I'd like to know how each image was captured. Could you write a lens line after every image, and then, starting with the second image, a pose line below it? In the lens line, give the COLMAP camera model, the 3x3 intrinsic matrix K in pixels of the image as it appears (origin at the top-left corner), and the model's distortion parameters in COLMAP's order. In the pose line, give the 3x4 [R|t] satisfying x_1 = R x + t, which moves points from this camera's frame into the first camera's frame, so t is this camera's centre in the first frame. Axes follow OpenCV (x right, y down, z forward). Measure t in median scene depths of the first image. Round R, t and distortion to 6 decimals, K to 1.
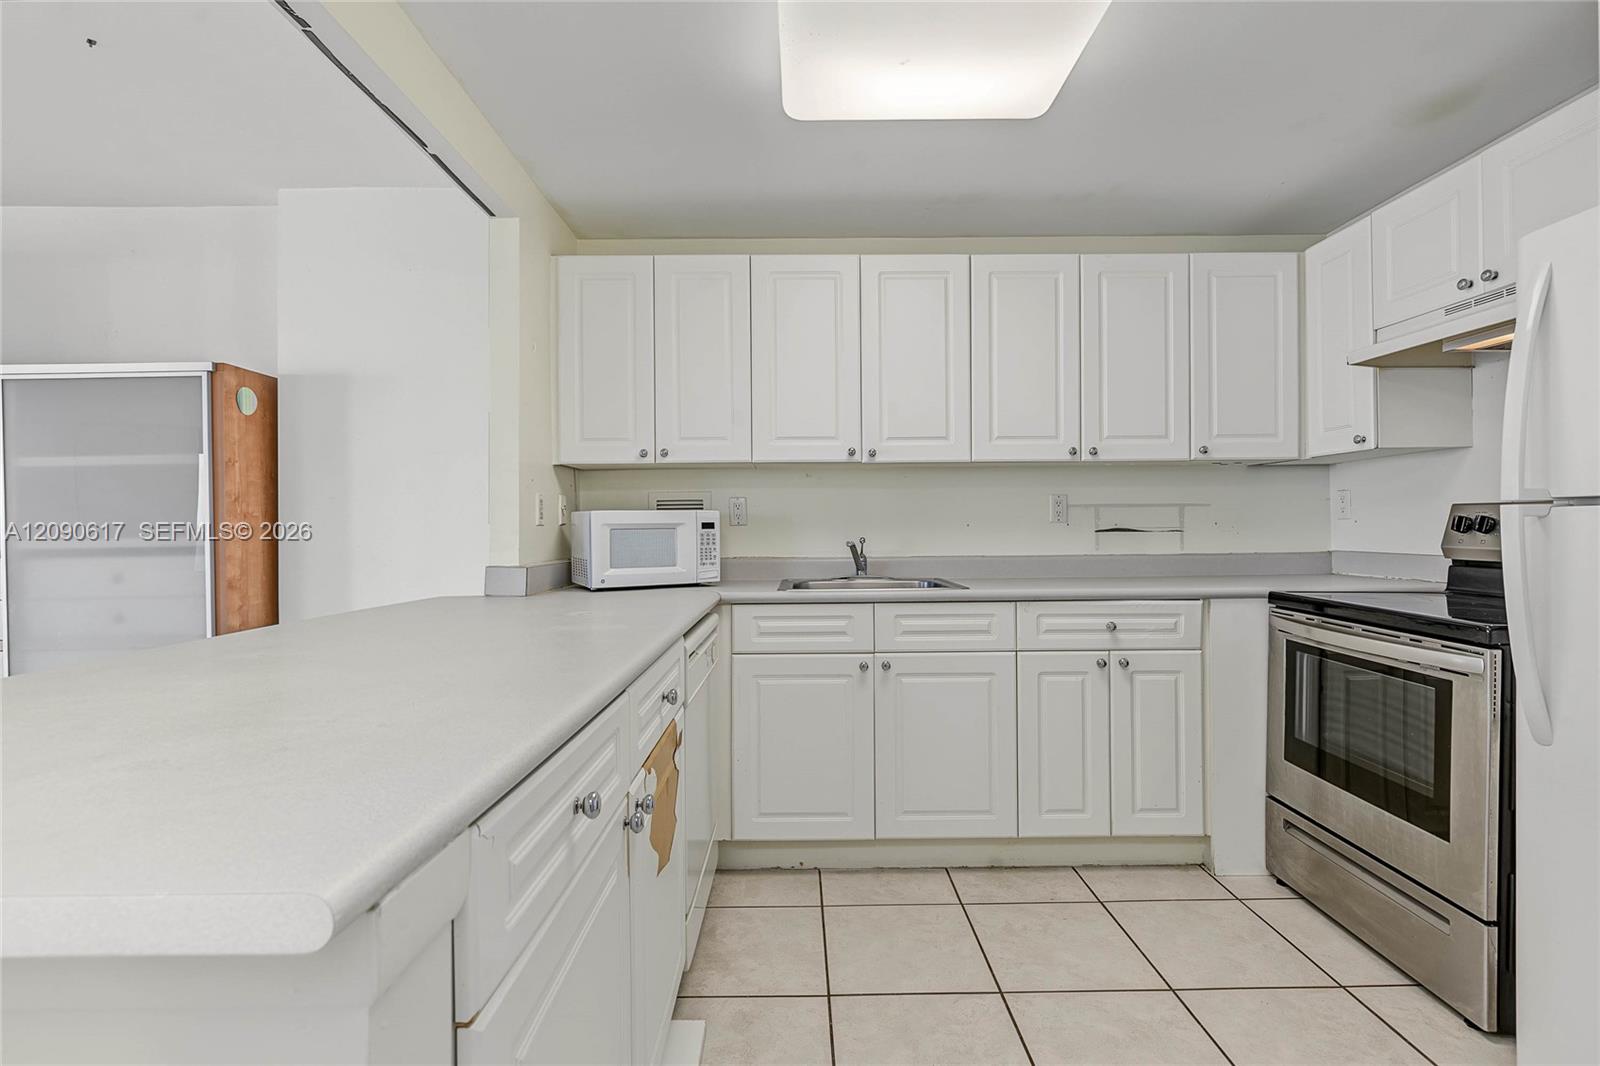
lens RADIAL K [[733.7, 0, 796.1], [0, 733.7, 524.2], [0, 0, 1]] dist [-0.003869, 0.001900]
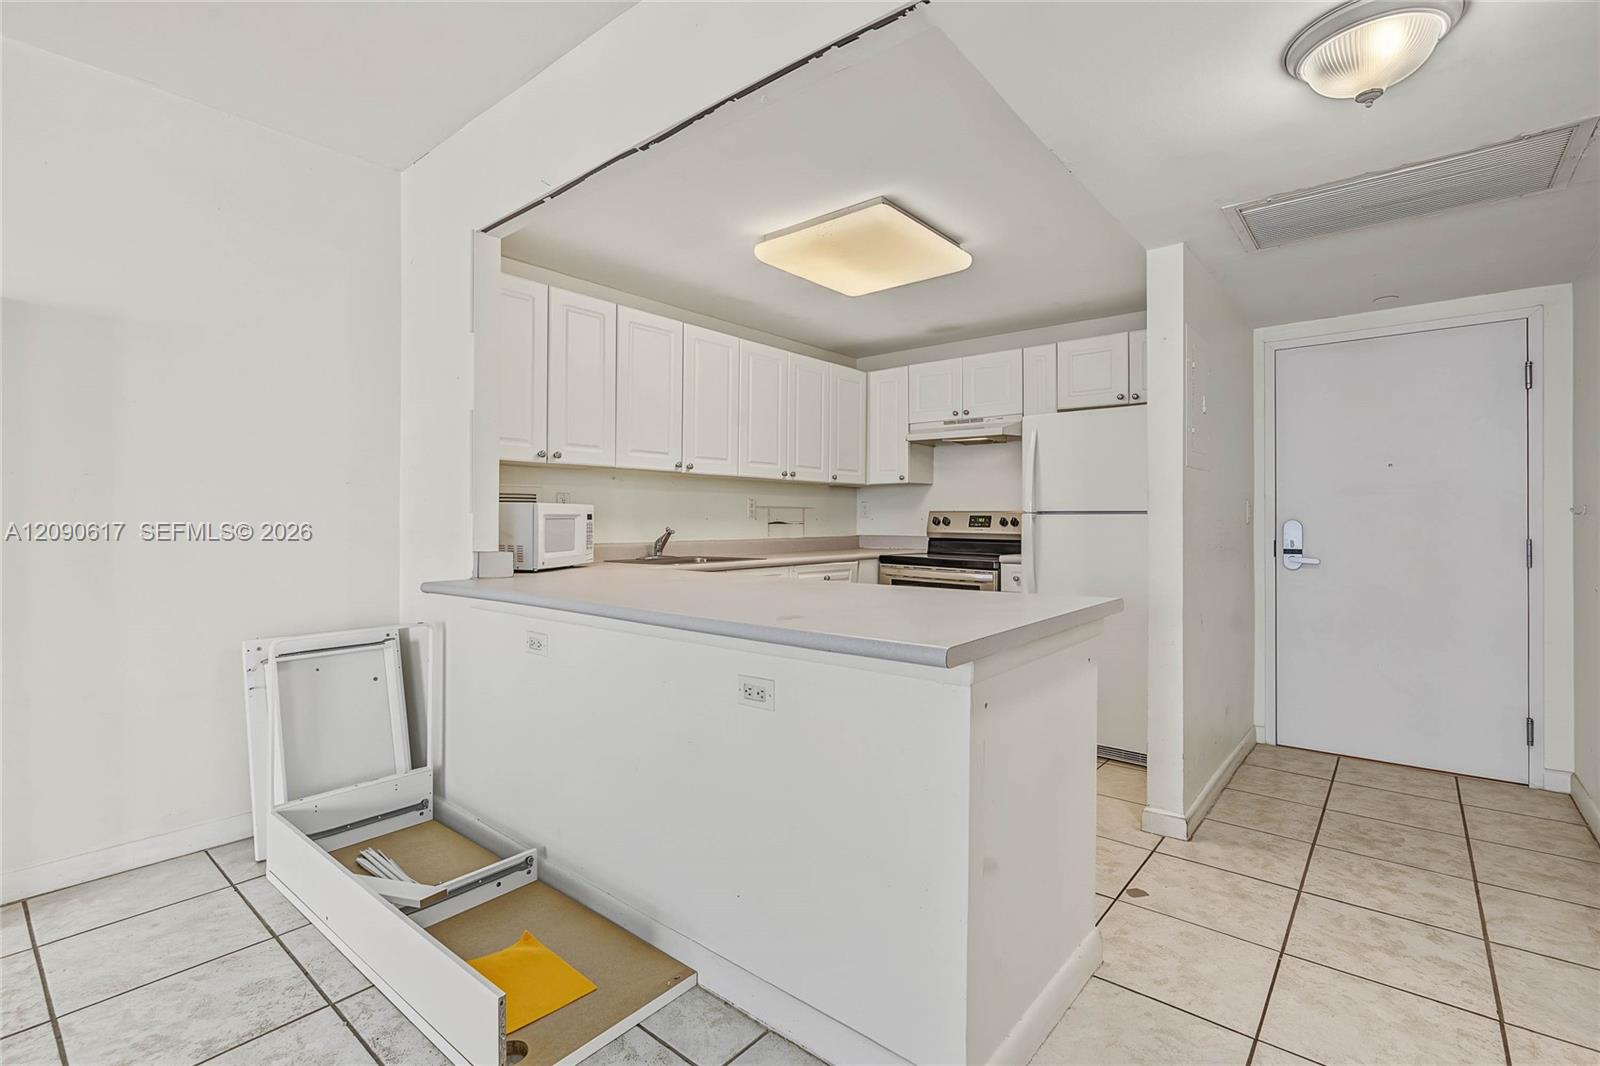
lens RADIAL K [[733.7, 0, 787.4], [0, 733.7, 524.8], [0, 0, 1]] dist [-0.003869, 0.001900]
pose [[0.651621, 0.004471, 0.758531, -0.918334], [-0.009132, 0.999956, 0.001951, 0.010556], [-0.758489, -0.008198, 0.651634, -0.060700]]
